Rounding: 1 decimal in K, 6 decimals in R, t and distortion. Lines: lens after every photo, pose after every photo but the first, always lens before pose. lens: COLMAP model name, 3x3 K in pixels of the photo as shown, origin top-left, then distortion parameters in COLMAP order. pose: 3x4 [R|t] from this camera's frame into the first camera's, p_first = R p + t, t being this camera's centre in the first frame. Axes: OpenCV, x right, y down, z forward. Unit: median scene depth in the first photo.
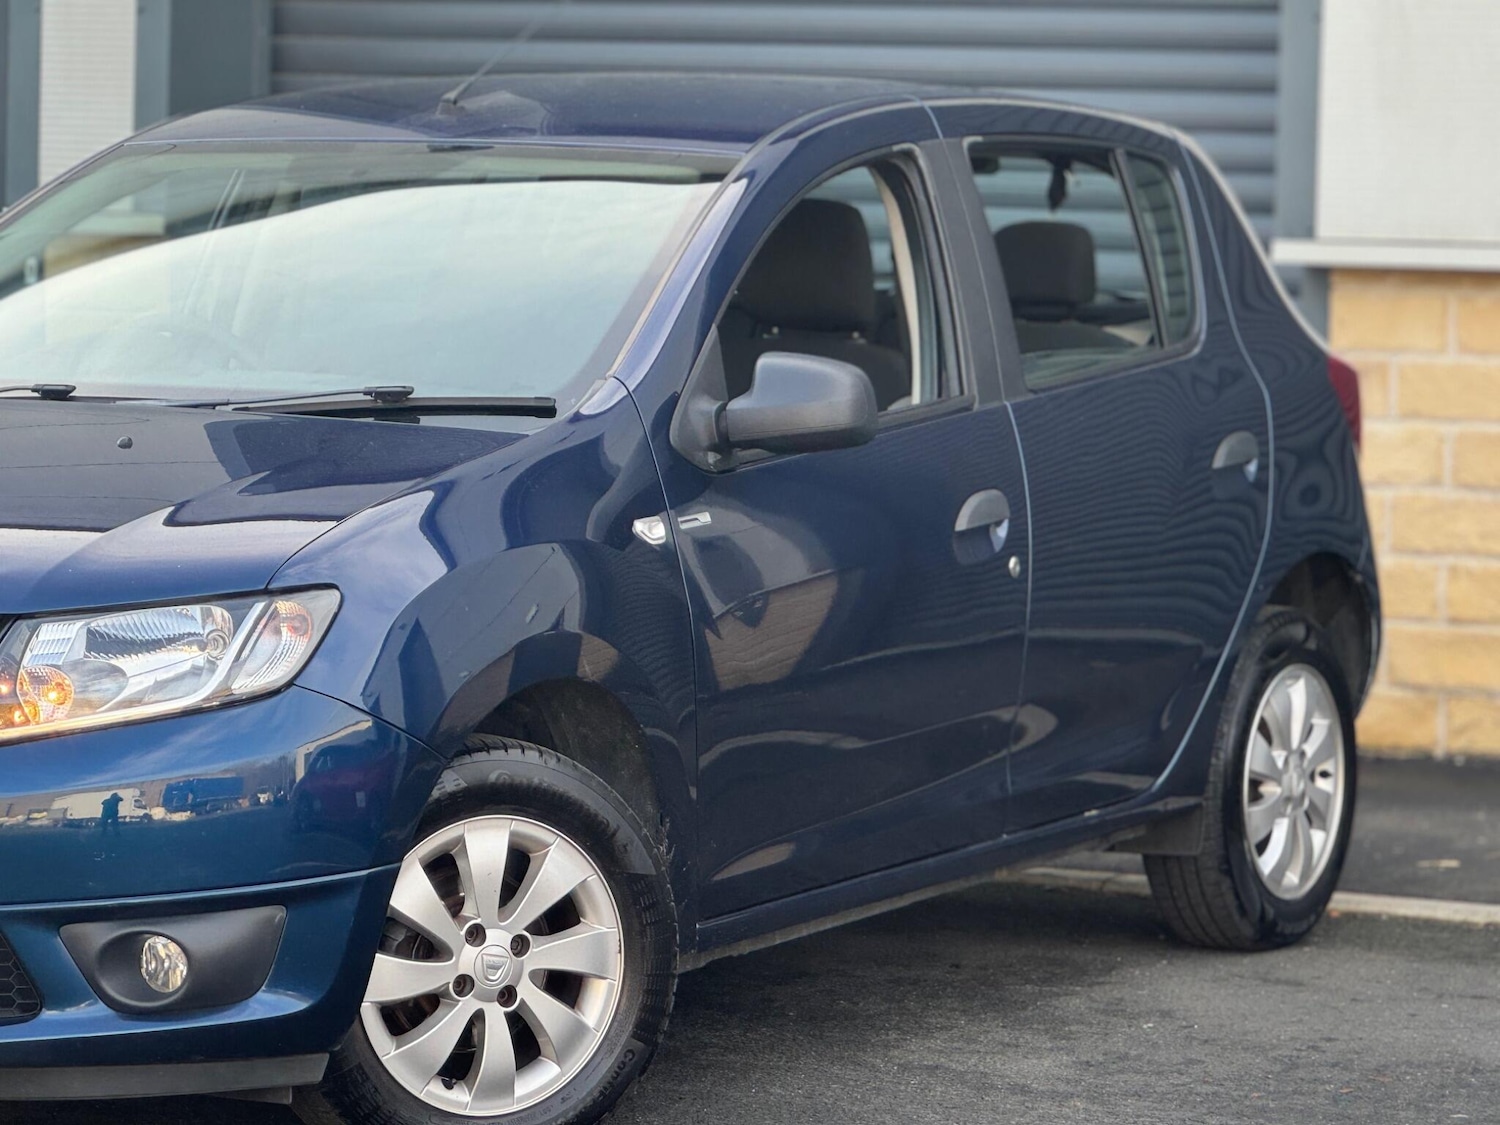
lens RADIAL K [[5623.0, 0, 898.3], [0, 5623.0, 440.6], [0, 0, 1]] dist [-0.220114, 0.000000]
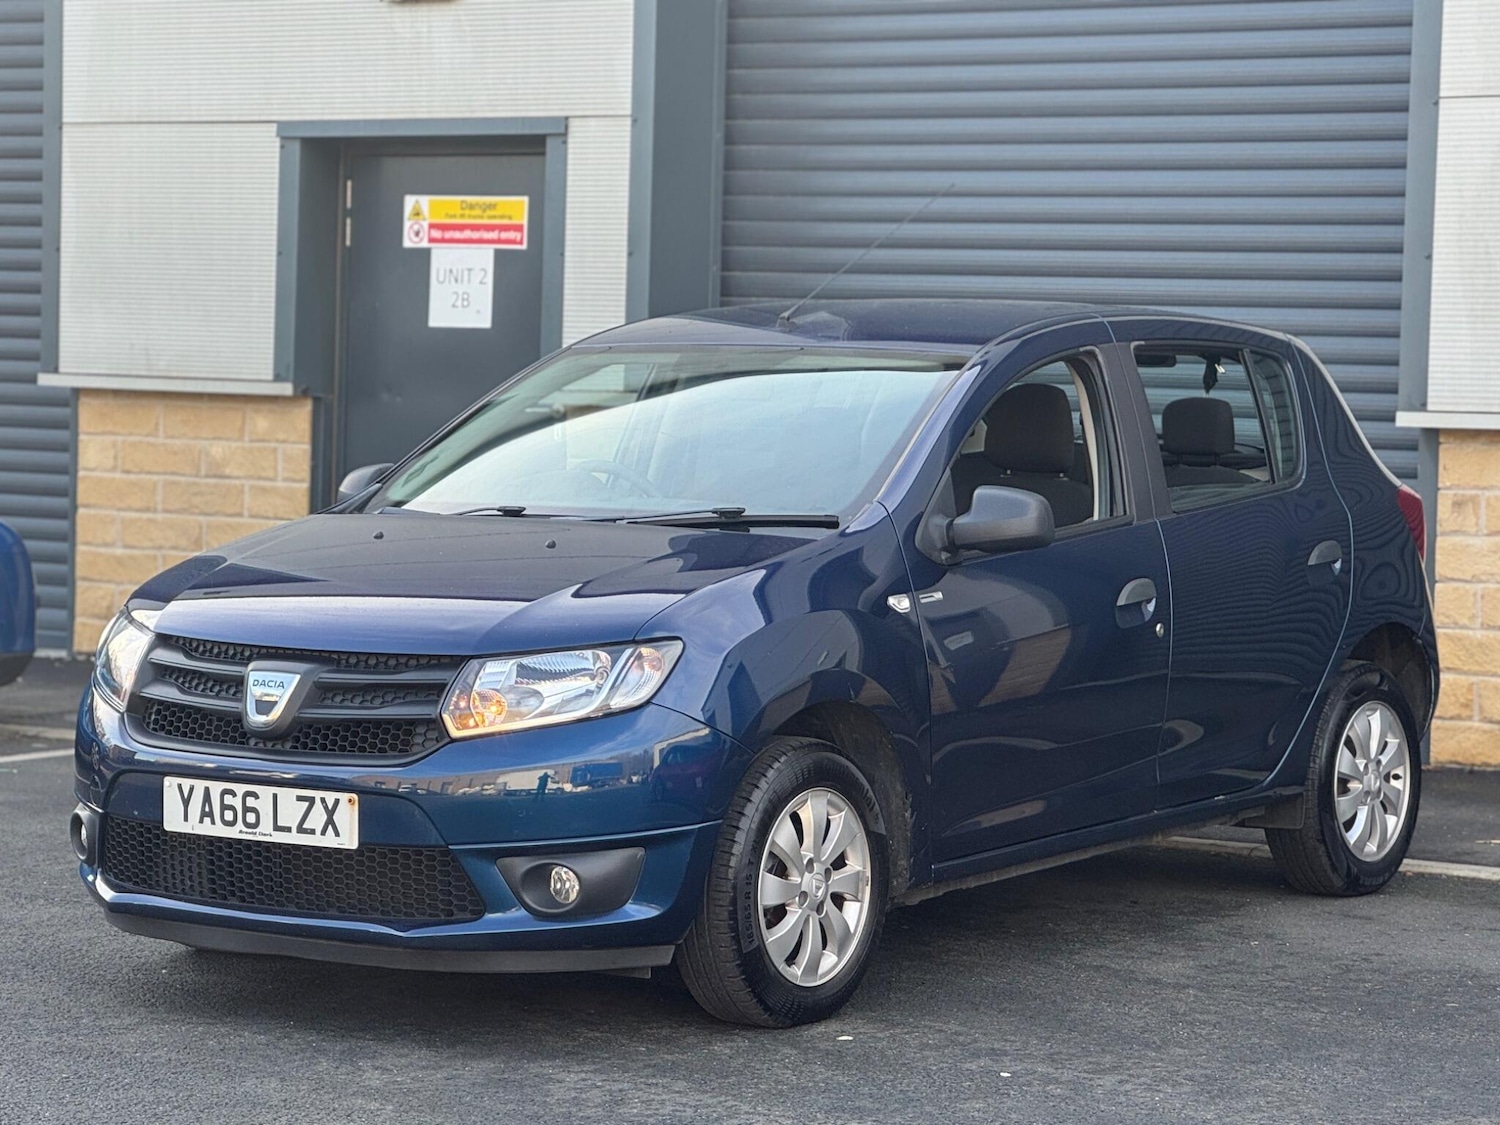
lens RADIAL K [[4070.8, 0, 730.6], [0, 4070.8, 555.6], [0, 0, 1]] dist [-0.022240, 0.000000]
pose [[0.991569, 0.002294, -0.129558, 0.047231], [-0.002332, 0.999997, -0.000143, 0.003018], [0.129557, 0.000444, 0.991572, -0.080599]]
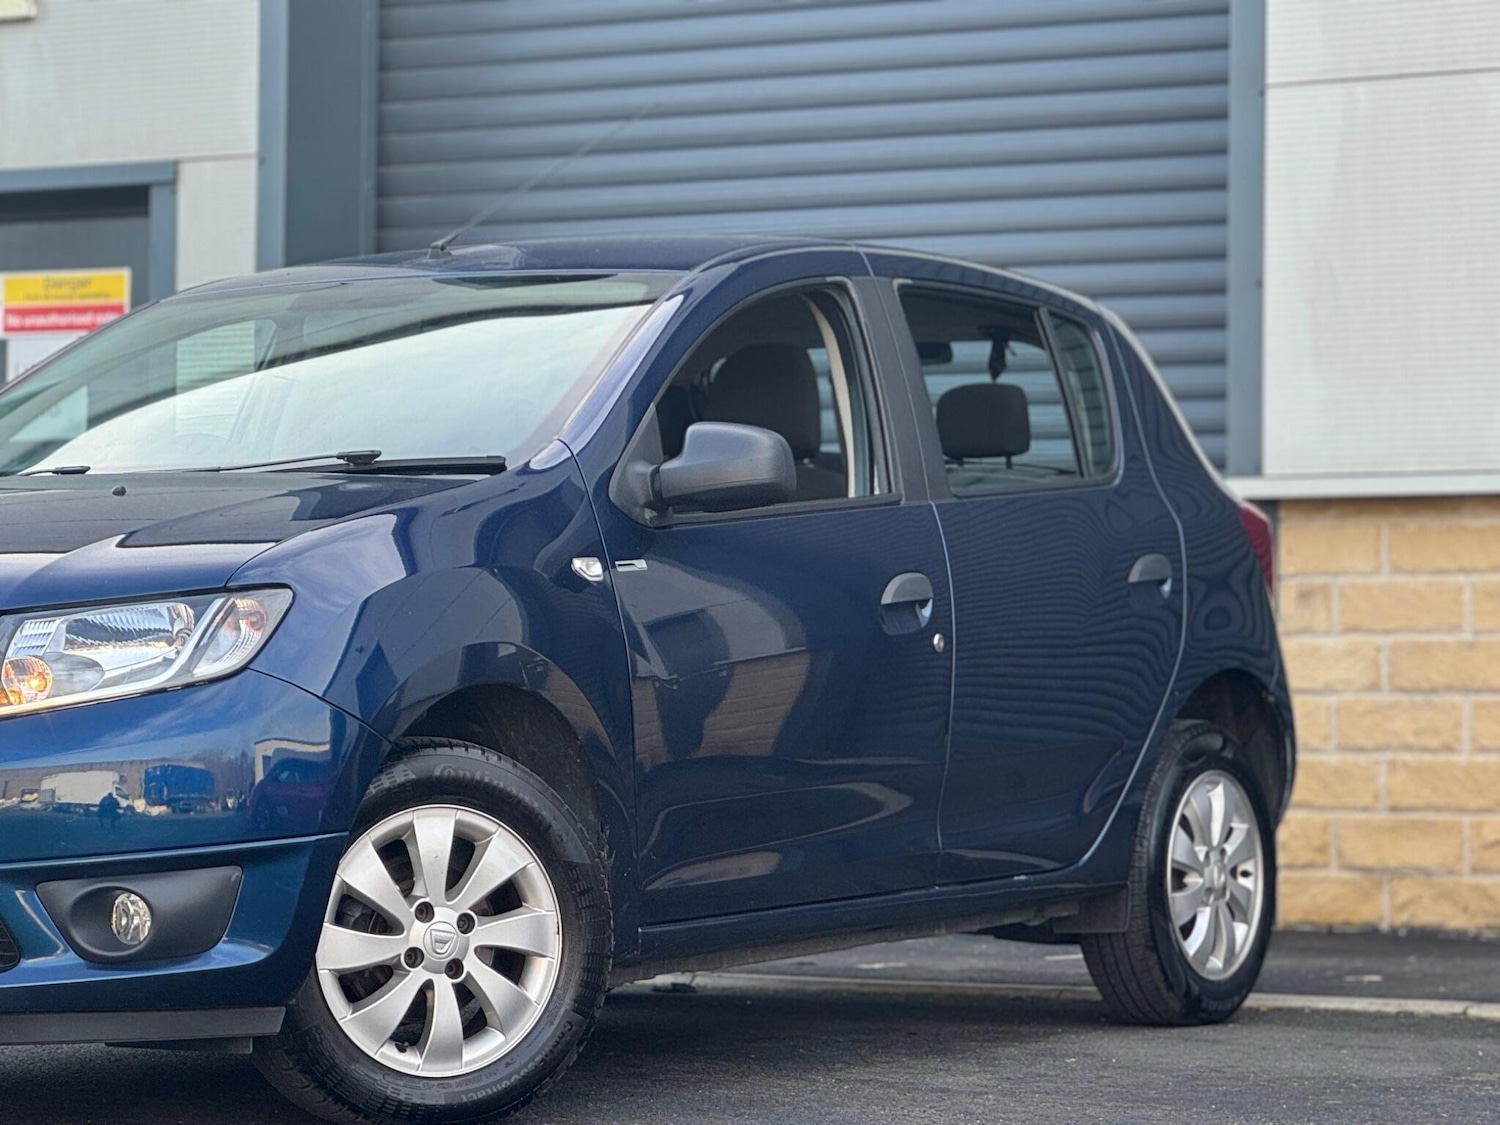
lens RADIAL K [[4783.3, 0, 785.5], [0, 4783.3, 473.5], [0, 0, 1]] dist [-0.166049, 0.000000]
pose [[0.998461, -0.020502, -0.051536, 0.040036], [0.015457, 0.995217, -0.096456, 0.080547], [0.053267, 0.095511, 0.994002, 0.046339]]
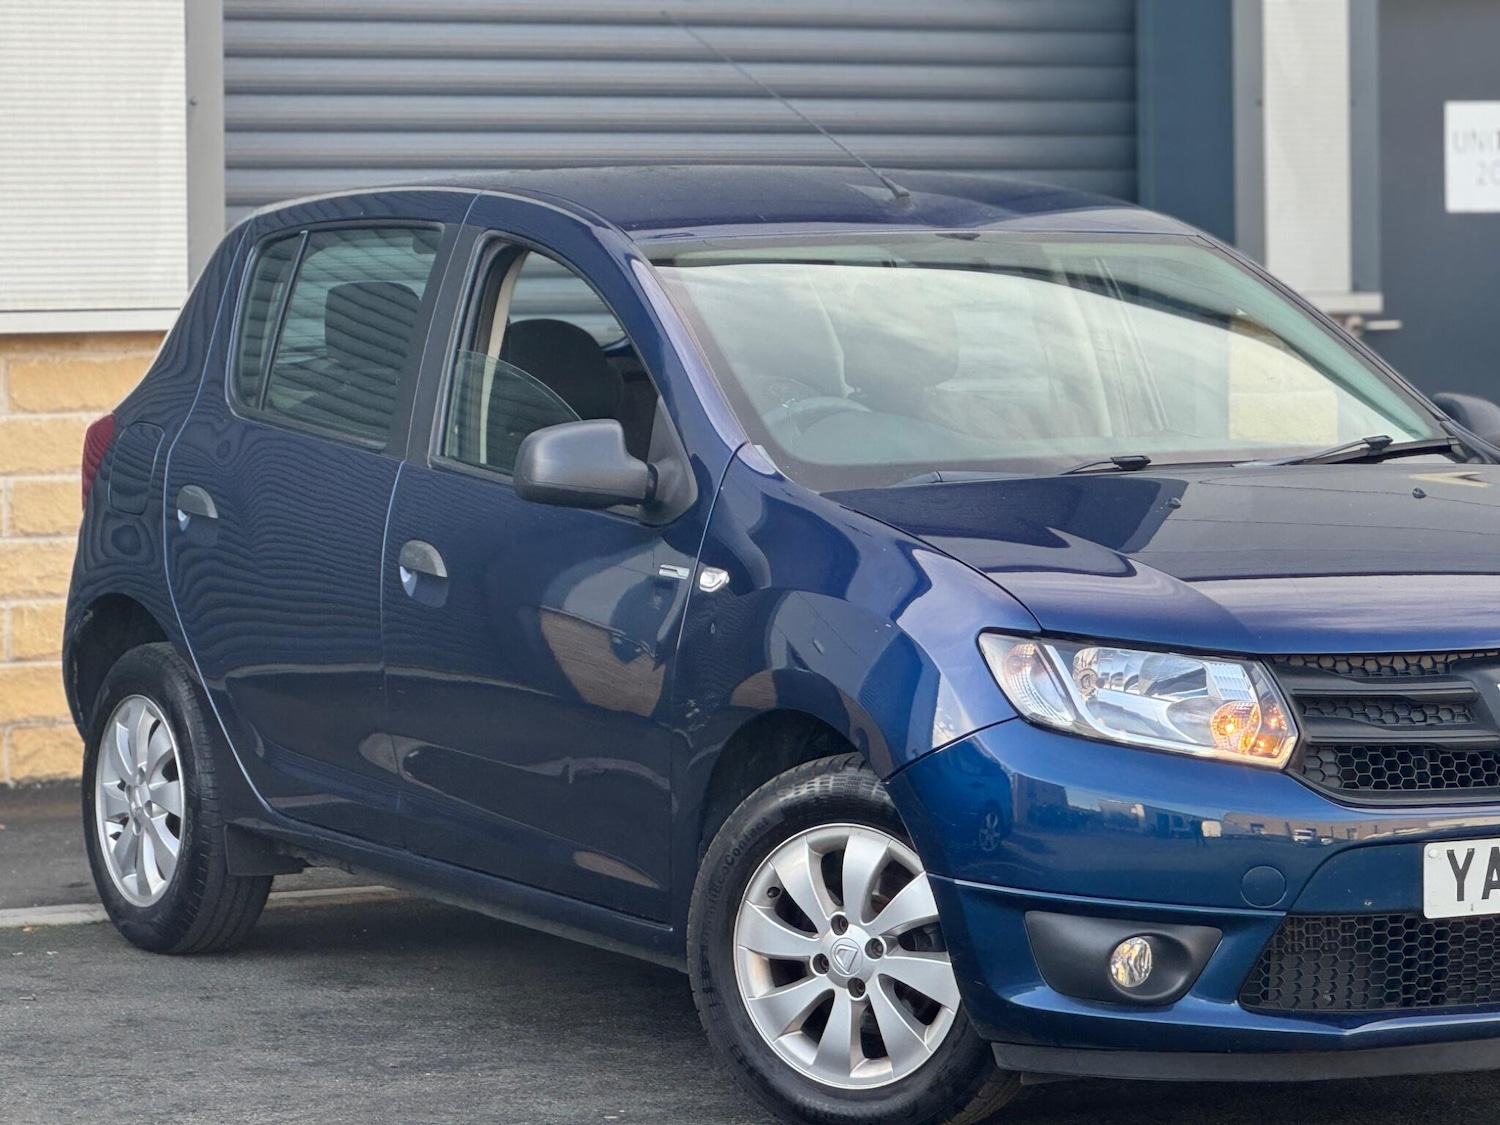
lens RADIAL K [[5623.0, 0, 622.0], [0, 5623.0, 503.1], [0, 0, 1]] dist [-0.220114, 0.000000]
pose [[0.568015, -0.066654, 0.820315, -1.039553], [0.061940, 0.997351, 0.038149, -0.045737], [-0.820684, 0.029141, 0.570639, 0.417099]]
